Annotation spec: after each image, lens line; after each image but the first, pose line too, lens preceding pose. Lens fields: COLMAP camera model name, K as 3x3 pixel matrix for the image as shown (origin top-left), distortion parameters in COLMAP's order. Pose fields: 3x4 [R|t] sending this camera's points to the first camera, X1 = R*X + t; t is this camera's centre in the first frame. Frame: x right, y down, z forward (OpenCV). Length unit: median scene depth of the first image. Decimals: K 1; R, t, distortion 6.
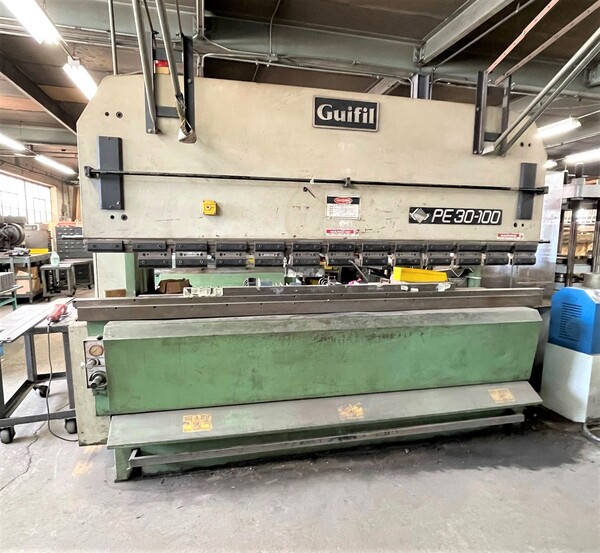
lens RADIAL K [[401.9, 0, 301.5], [0, 401.9, 290.9], [0, 0, 1]] dist [-0.006686, -0.002852]
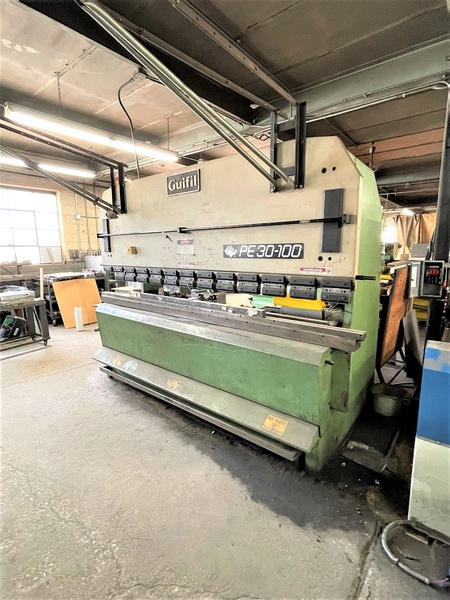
lens RADIAL K [[306.8, 0, 226.8], [0, 306.8, 299.4], [0, 0, 1]] dist [-0.008138, 0.004726]
pose [[0.603768, 0.114842, -0.788844, 1.091064], [-0.094915, 0.992885, 0.071901, -0.112683], [0.791489, 0.031461, 0.610373, 0.442655]]
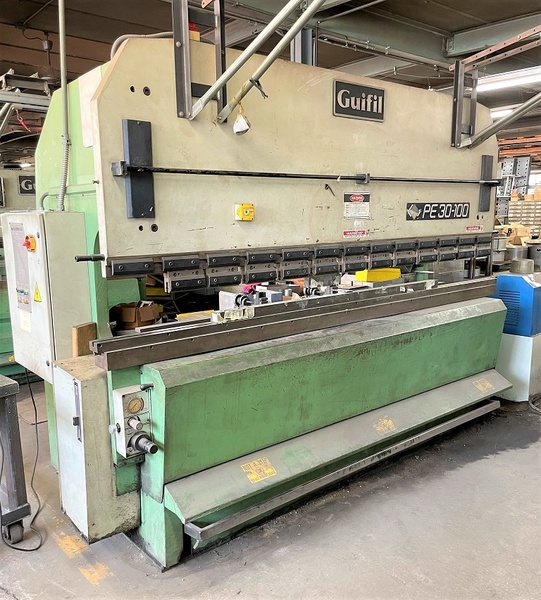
lens RADIAL K [[561.1, 0, 274.2], [0, 561.1, 318.4], [0, 0, 1]] dist [0.047154, 0.000000]
pose [[0.892260, -0.105992, 0.438906, -0.642250], [0.085808, 0.994147, 0.065638, -0.054831], [-0.443294, -0.020904, 0.896132, -0.058410]]
